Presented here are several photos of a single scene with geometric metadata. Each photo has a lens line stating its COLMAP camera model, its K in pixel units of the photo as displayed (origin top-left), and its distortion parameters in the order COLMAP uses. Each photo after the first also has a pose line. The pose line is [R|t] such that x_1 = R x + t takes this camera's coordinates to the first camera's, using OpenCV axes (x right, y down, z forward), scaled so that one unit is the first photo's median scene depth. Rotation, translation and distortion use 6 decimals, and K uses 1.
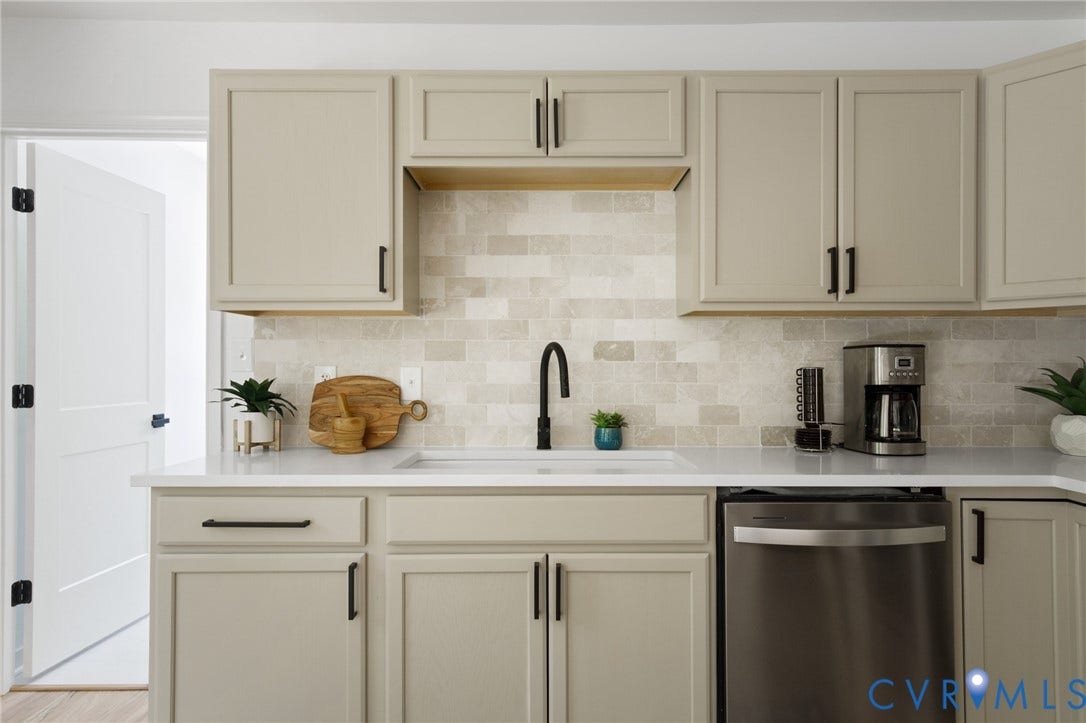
lens RADIAL K [[652.5, 0, 556.5], [0, 652.5, 363.6], [0, 0, 1]] dist [0.008036, -0.002531]
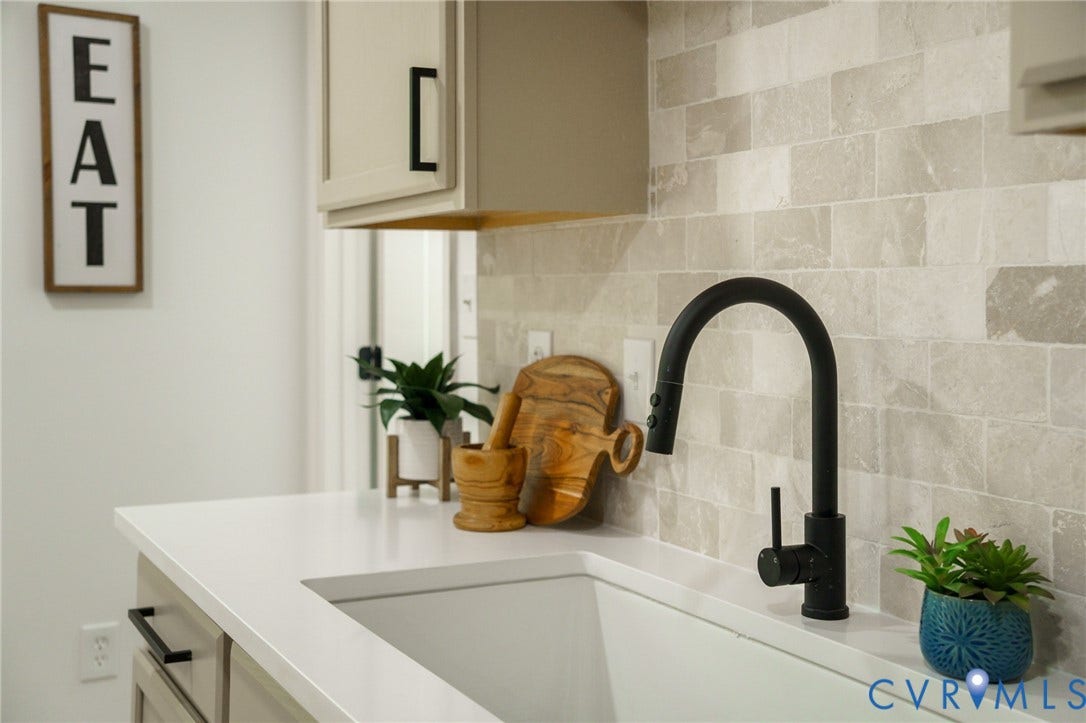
lens RADIAL K [[1274.8, 0, 564.9], [0, 1274.8, 293.9], [0, 0, 1]] dist [0.008056, 0.000000]
pose [[0.476799, 0.001787, -0.879010, 0.455955], [0.007942, 0.999948, 0.006341, -0.028760], [0.878976, -0.010005, 0.476760, 0.590405]]
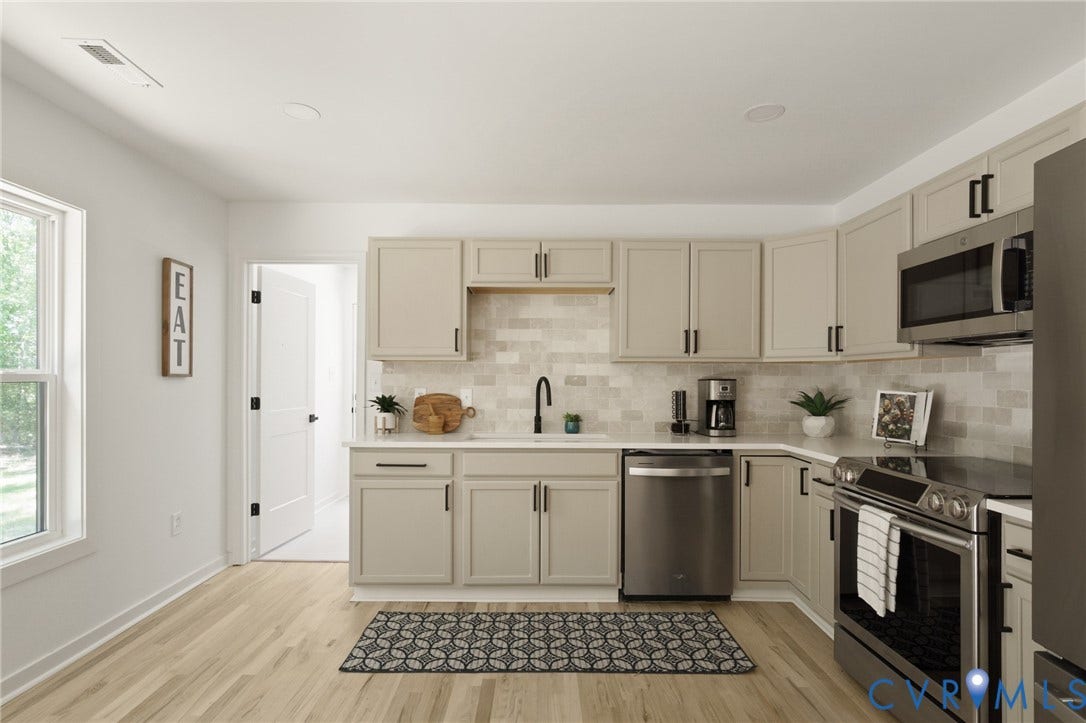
lens RADIAL K [[532.5, 0, 540.6], [0, 532.5, 379.8], [0, 0, 1]] dist [-0.015031, 0.008507]
pose [[0.999974, 0.005316, -0.004798, -0.004796], [-0.005301, 0.999981, 0.003140, -0.026763], [0.004814, -0.003114, 0.999984, -0.520032]]
